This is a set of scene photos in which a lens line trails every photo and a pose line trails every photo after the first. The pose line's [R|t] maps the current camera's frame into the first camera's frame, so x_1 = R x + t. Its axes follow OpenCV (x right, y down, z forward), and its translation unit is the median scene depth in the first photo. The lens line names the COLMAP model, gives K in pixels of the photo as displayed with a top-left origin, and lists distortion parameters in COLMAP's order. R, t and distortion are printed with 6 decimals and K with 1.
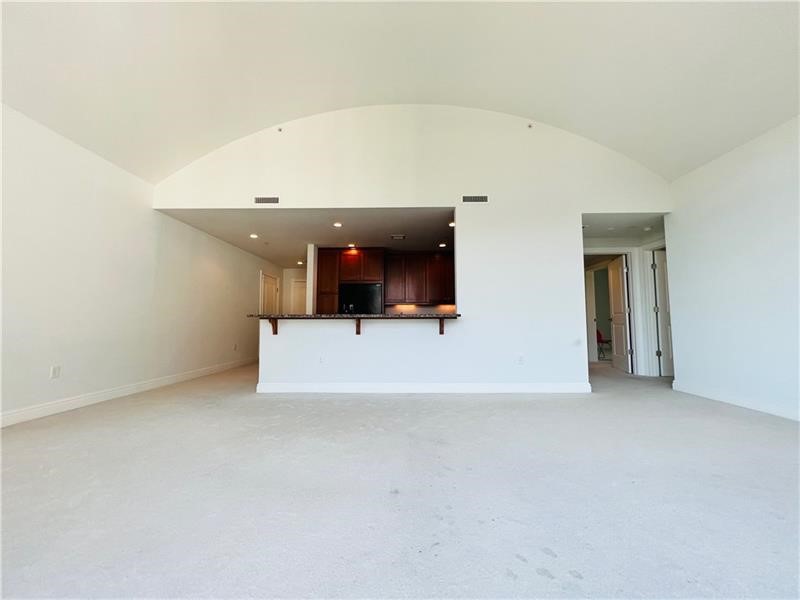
lens RADIAL K [[344.4, 0, 400.0], [0, 344.4, 300.0], [0, 0, 1]] dist [-0.000301, -0.000027]
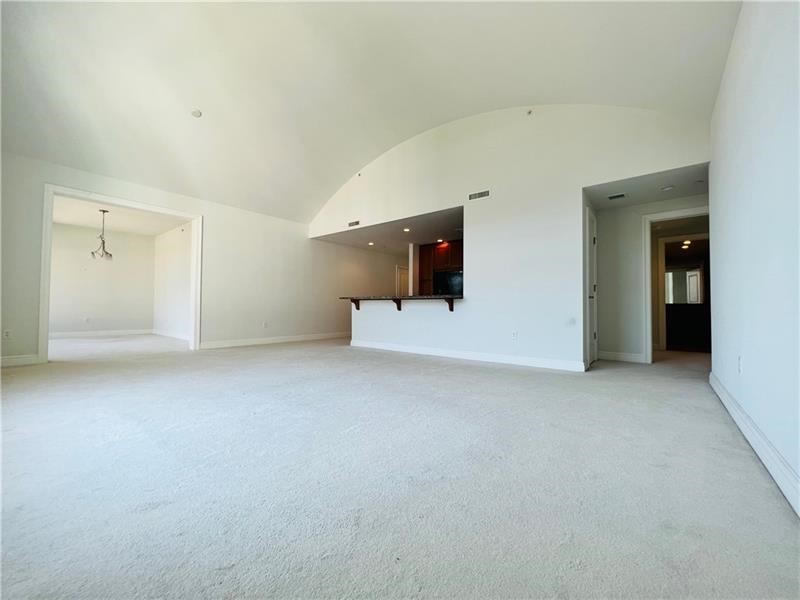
lens RADIAL K [[320.9, 0, 400.0], [0, 320.9, 300.0], [0, 0, 1]] dist [0.000539, 0.000299]
pose [[0.787413, -0.007354, -0.616382, 0.656270], [0.044787, 0.997969, 0.045308, -0.002950], [0.614797, -0.063282, 0.786143, -0.031181]]
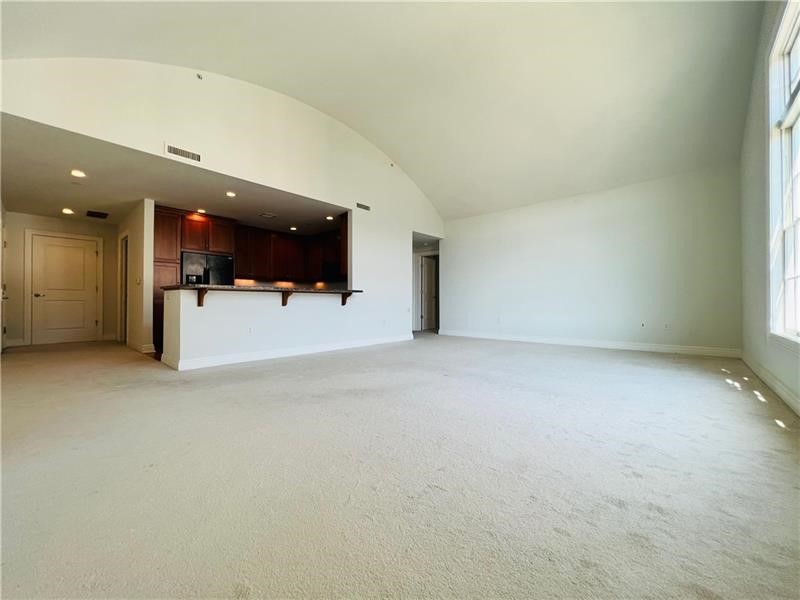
lens RADIAL K [[333.4, 0, 411.8], [0, 333.4, 302.7], [0, 0, 1]] dist [0.000426, 0.000113]
pose [[0.629337, 0.003530, 0.777125, -0.671273], [-0.062998, 0.996930, 0.046489, 0.011604], [-0.774575, -0.078215, 0.627627, -0.008493]]
